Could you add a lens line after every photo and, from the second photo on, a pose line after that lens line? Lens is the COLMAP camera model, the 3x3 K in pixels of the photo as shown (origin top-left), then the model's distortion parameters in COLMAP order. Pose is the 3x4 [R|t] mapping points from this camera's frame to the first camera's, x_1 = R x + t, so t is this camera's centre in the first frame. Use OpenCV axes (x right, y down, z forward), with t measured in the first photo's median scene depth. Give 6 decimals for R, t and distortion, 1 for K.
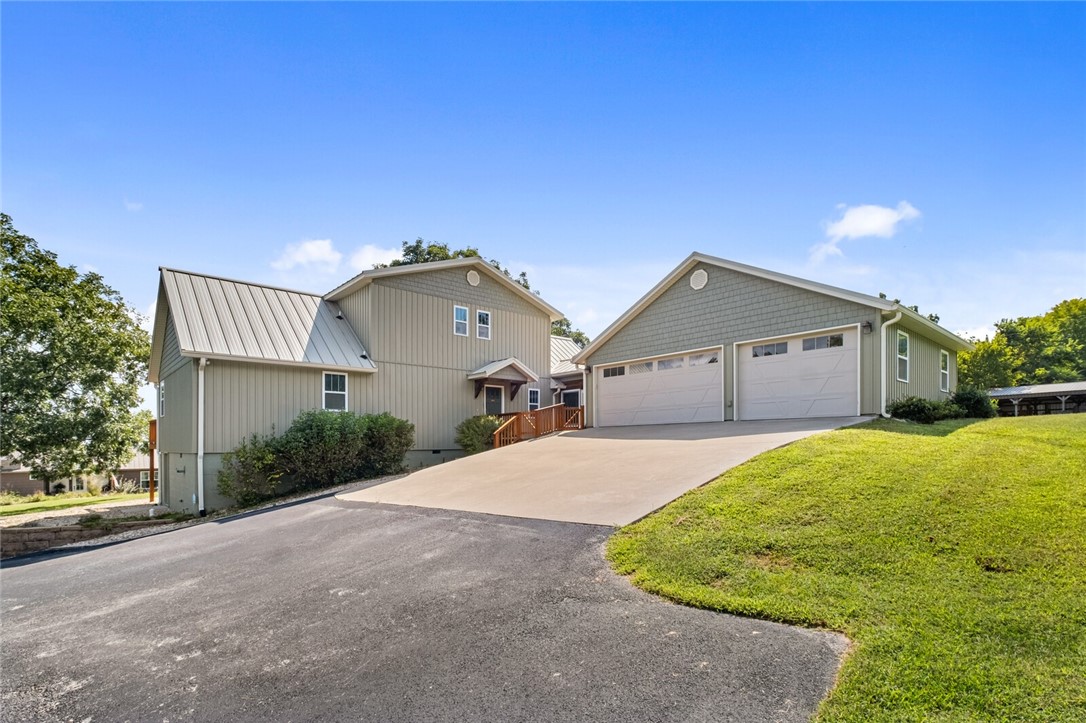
lens RADIAL K [[522.8, 0, 543.7], [0, 522.8, 435.1], [0, 0, 1]] dist [-0.001300, -0.000281]
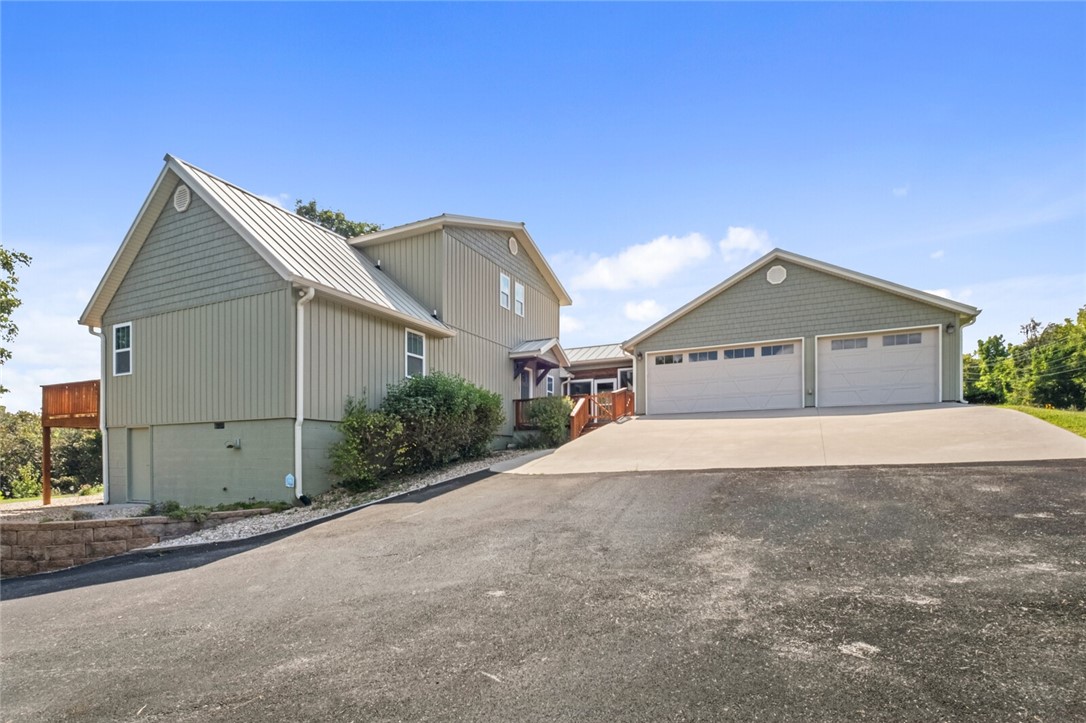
lens RADIAL K [[534.1, 0, 542.2], [0, 534.1, 453.0], [0, 0, 1]] dist [0.000441, -0.000224]
pose [[0.929363, 0.009830, 0.369035, -0.547301], [-0.011097, 0.999938, 0.001310, 0.069407], [-0.368999, -0.005313, 0.929414, 0.163713]]
